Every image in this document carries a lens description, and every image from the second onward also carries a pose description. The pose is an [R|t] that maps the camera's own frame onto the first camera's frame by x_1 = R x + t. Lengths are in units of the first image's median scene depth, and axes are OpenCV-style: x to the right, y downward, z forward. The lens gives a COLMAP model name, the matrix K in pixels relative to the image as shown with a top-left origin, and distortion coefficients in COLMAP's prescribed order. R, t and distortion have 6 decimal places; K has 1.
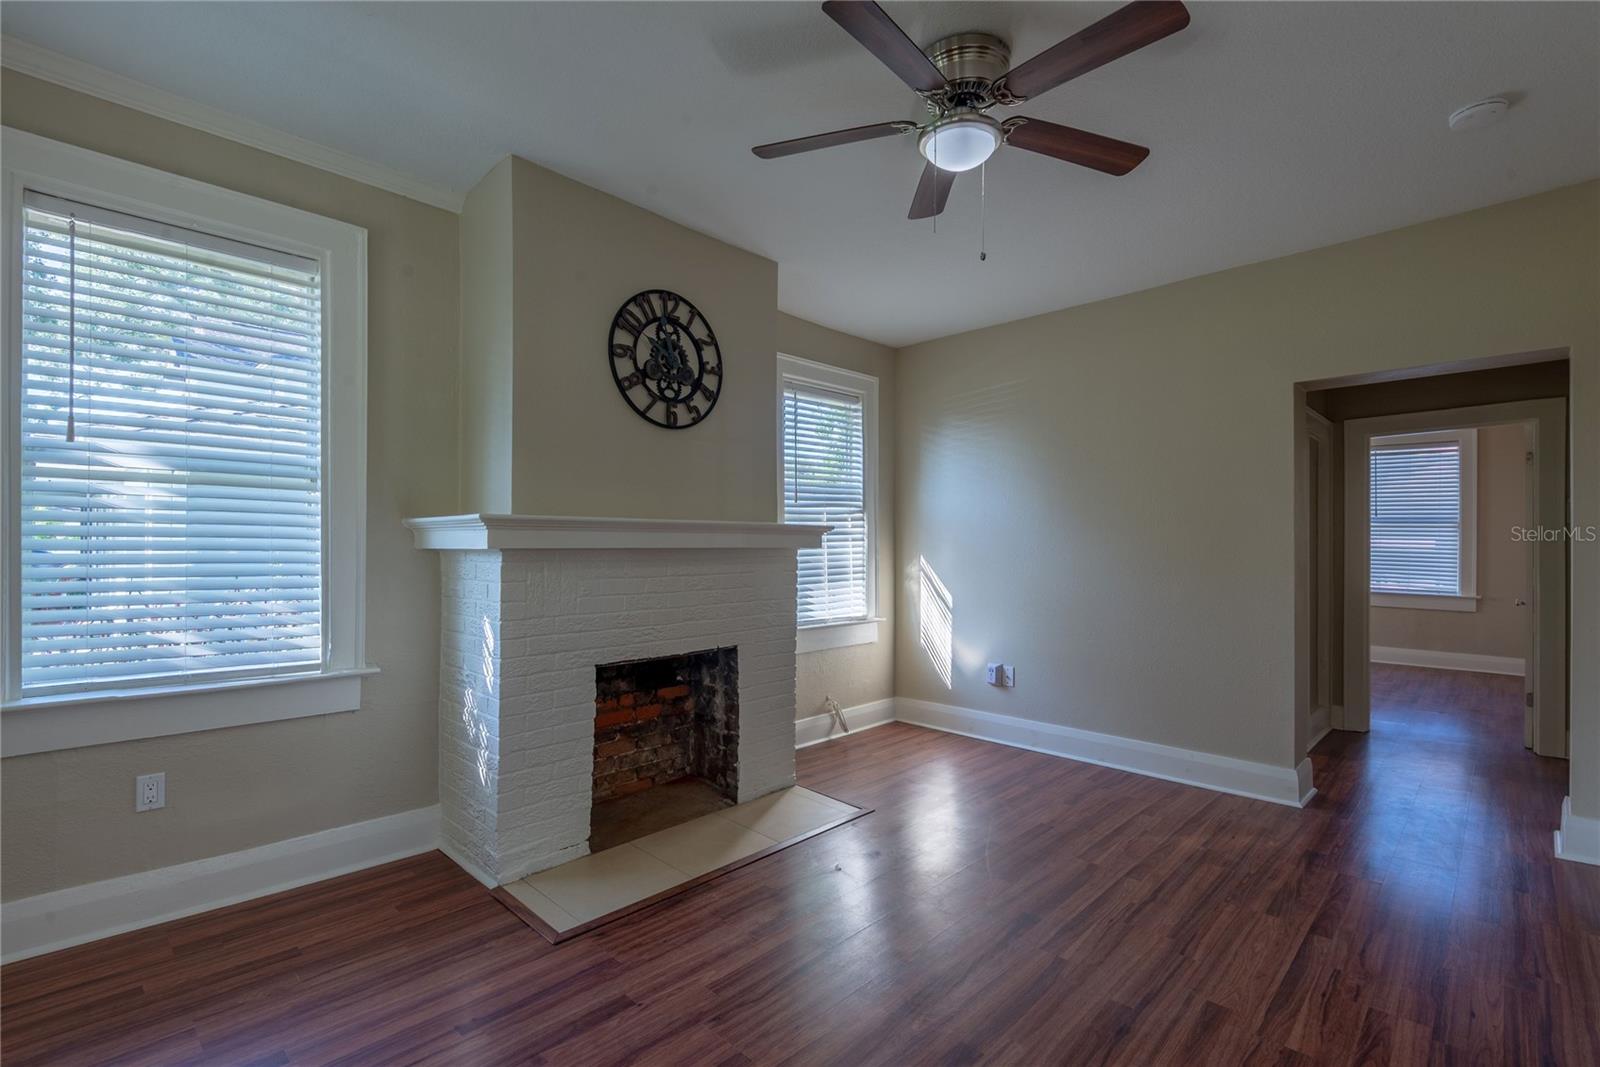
lens RADIAL K [[725.2, 0, 788.6], [0, 725.2, 531.1], [0, 0, 1]] dist [0.033920, -0.013573]
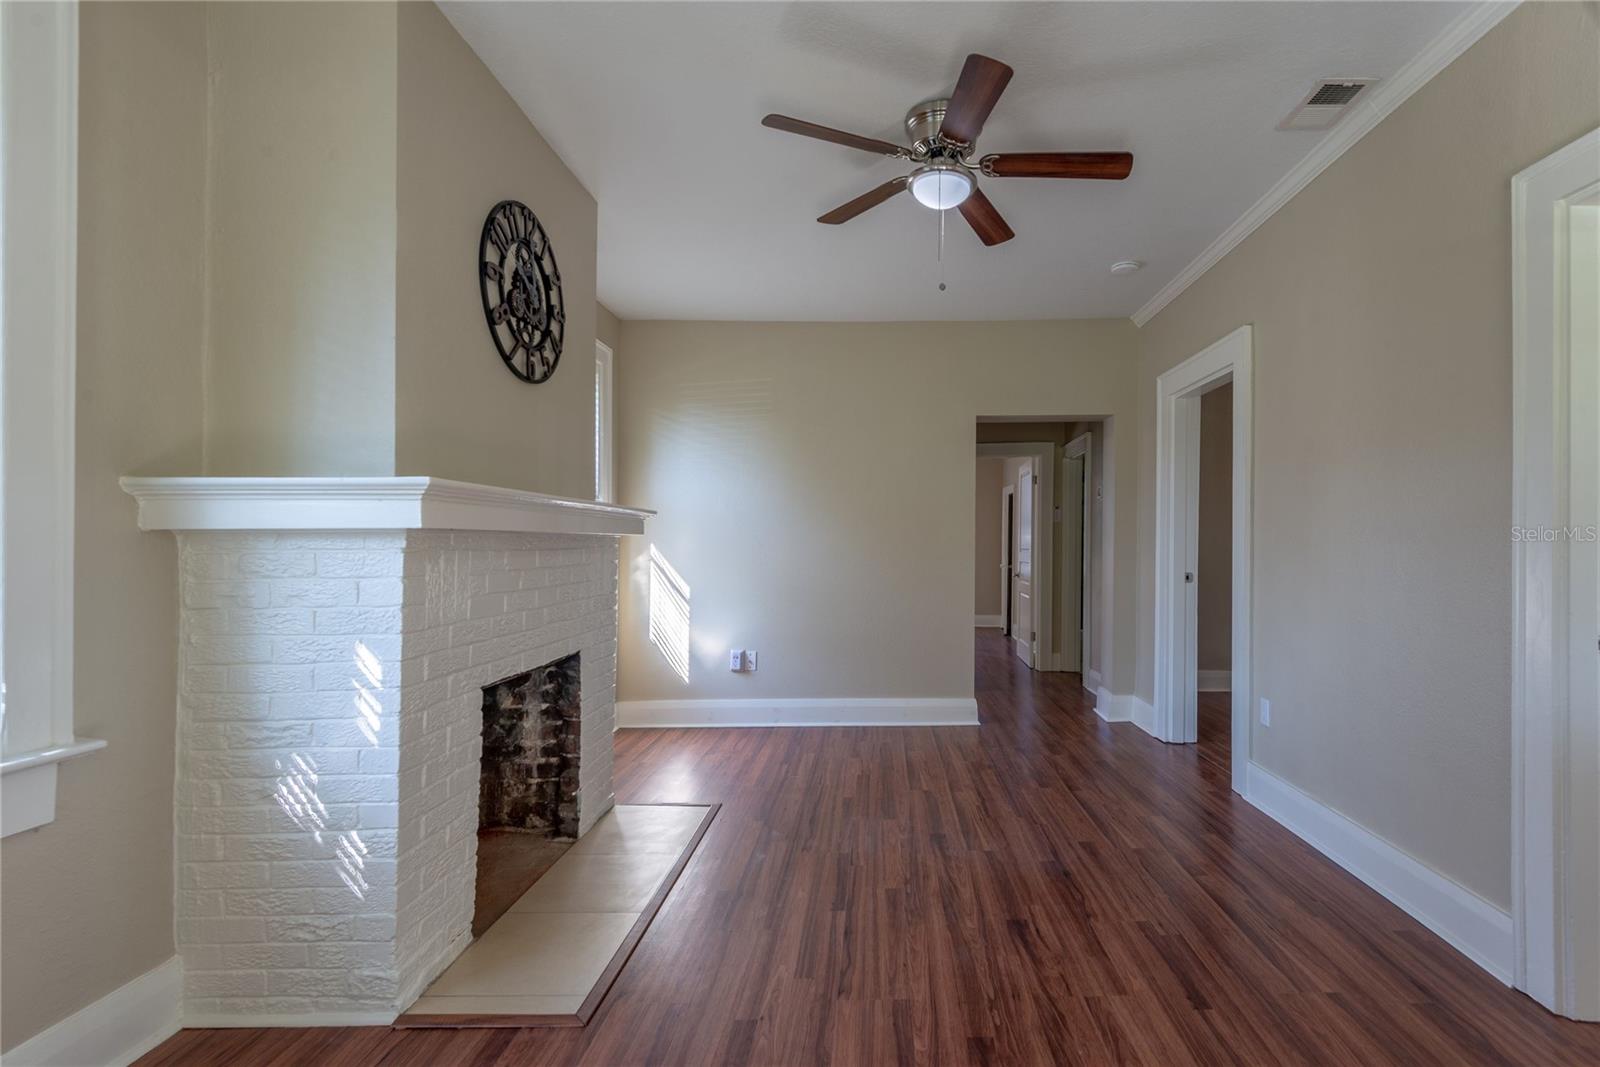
lens RADIAL K [[766.6, 0, 912.5], [0, 766.6, 530.1], [0, 0, 1]] dist [0.011626, -0.004667]
pose [[0.691383, 0.006371, 0.722460, -0.482792], [-0.010518, 0.999944, 0.001247, 0.014887], [-0.722412, -0.008461, 0.691411, 0.120637]]
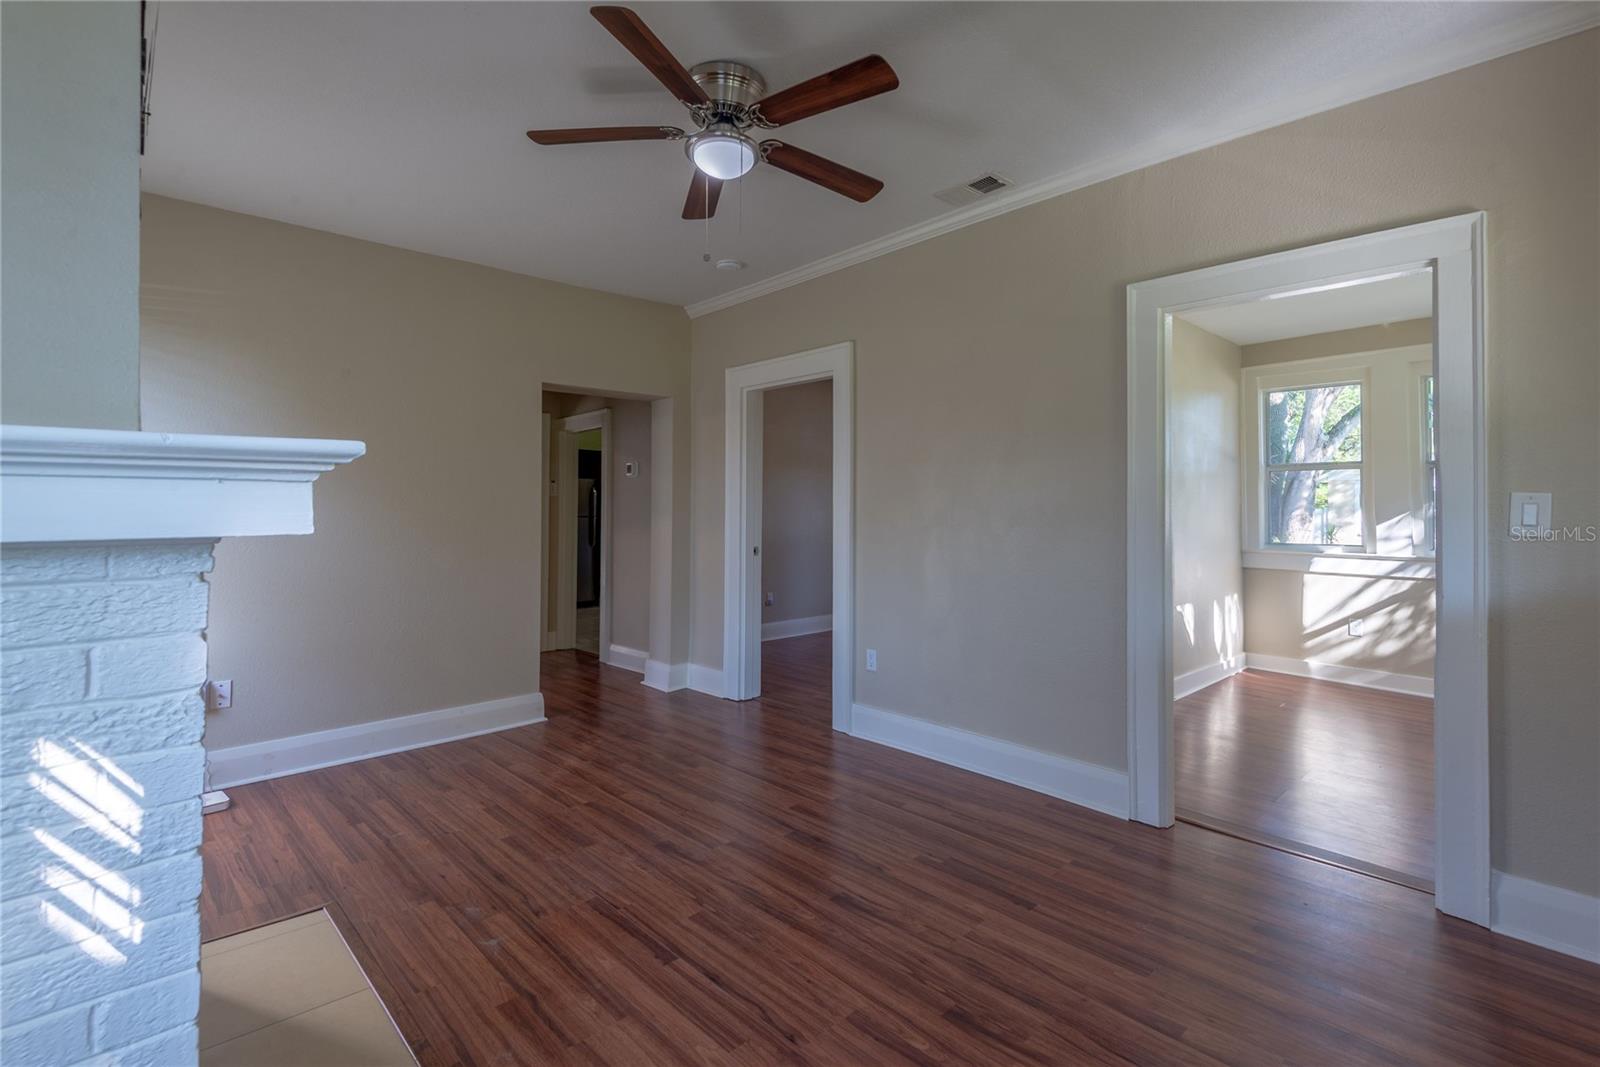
lens RADIAL K [[725.2, 0, 815.0], [0, 725.2, 492.9], [0, 0, 1]] dist [0.033920, -0.013573]
pose [[0.032886, 0.017770, 0.999301, -0.613596], [-0.016034, 0.999723, -0.017250, 0.002903], [-0.999330, -0.015456, 0.033162, 0.574512]]
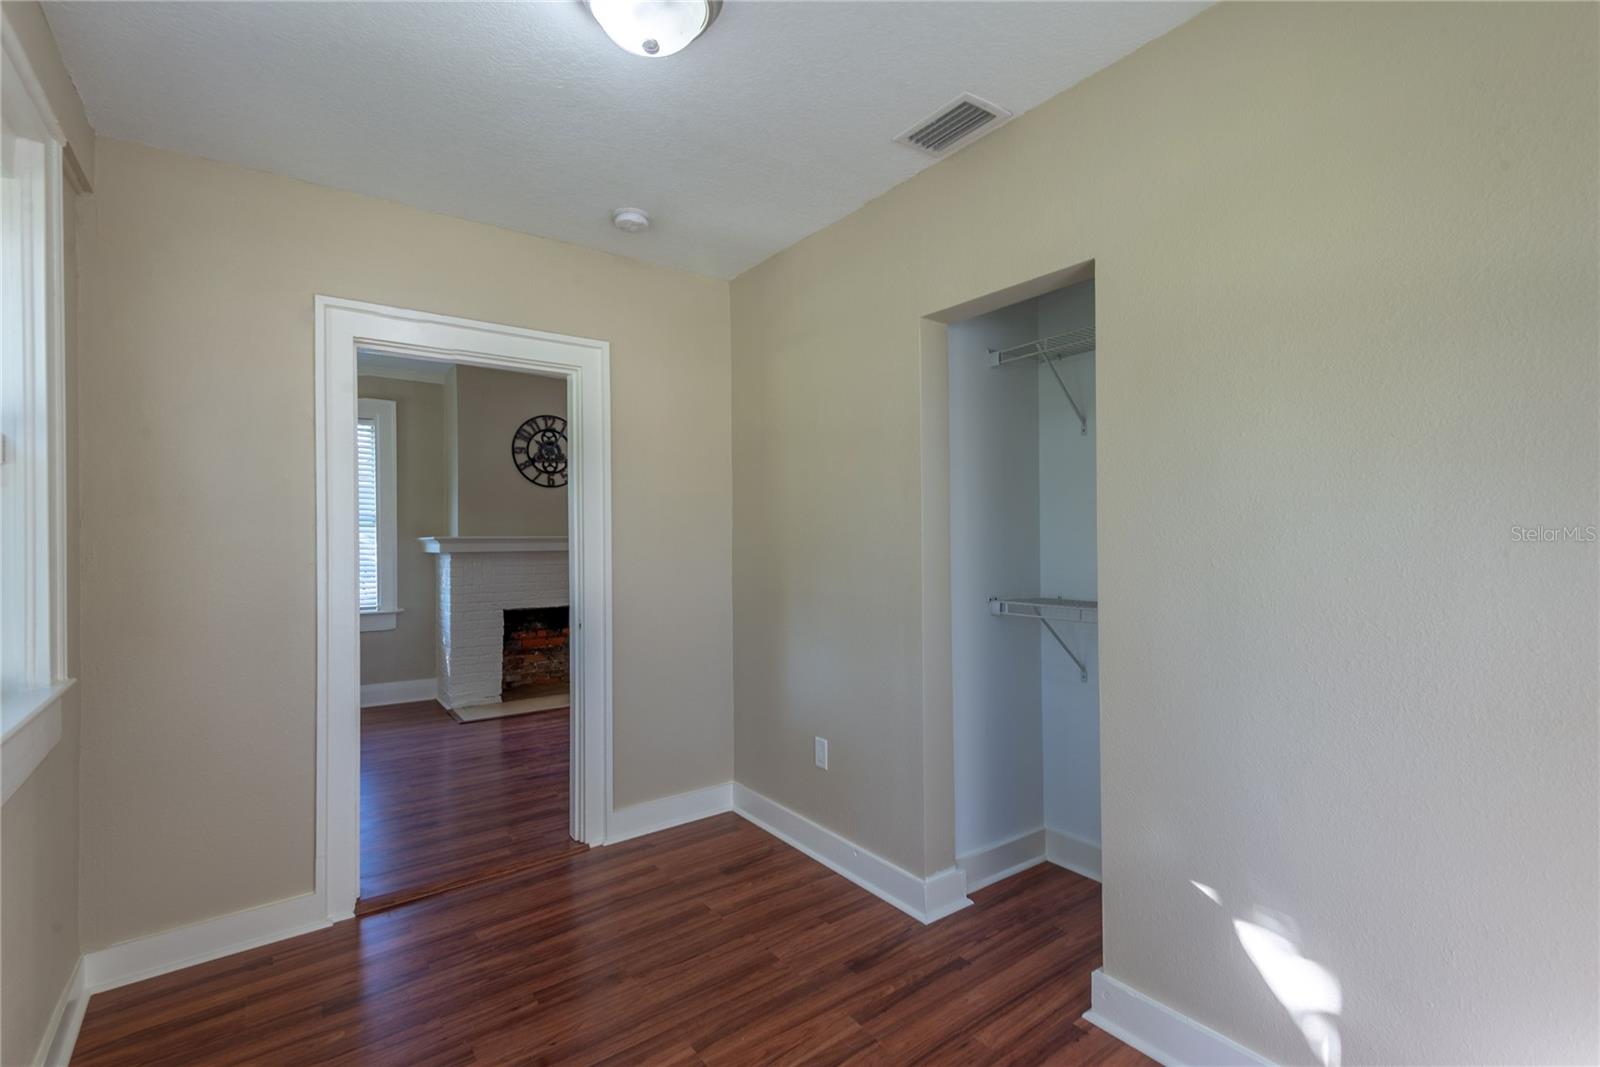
lens RADIAL K [[725.2, 0, 793.3], [0, 725.2, 527.7], [0, 0, 1]] dist [0.033920, -0.013573]
pose [[0.986449, -0.015656, -0.163319, 0.778195], [0.016209, 0.999867, 0.002056, -0.030372], [0.163265, -0.004676, 0.986571, -0.777339]]
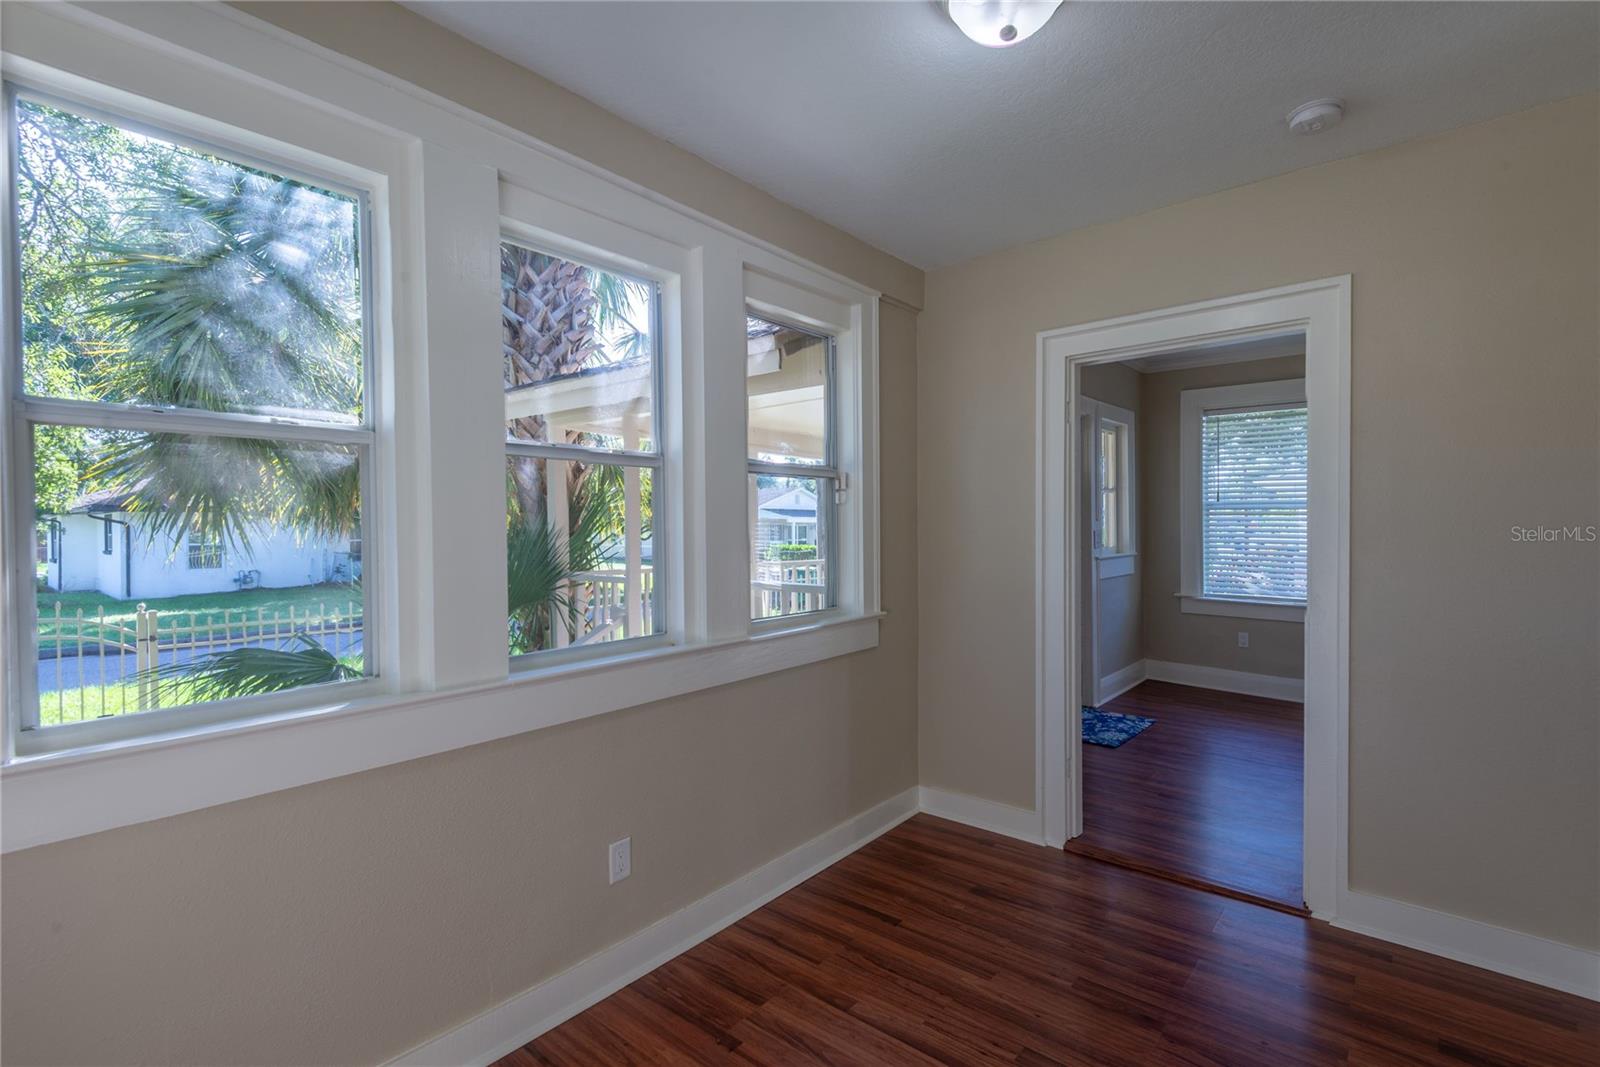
lens RADIAL K [[725.2, 0, 791.8], [0, 725.2, 532.1], [0, 0, 1]] dist [0.033920, -0.013573]
pose [[0.073042, 0.004296, -0.997320, 1.416796], [0.020893, 0.999765, 0.005837, -0.042241], [0.997110, -0.021263, 0.072935, -0.153982]]
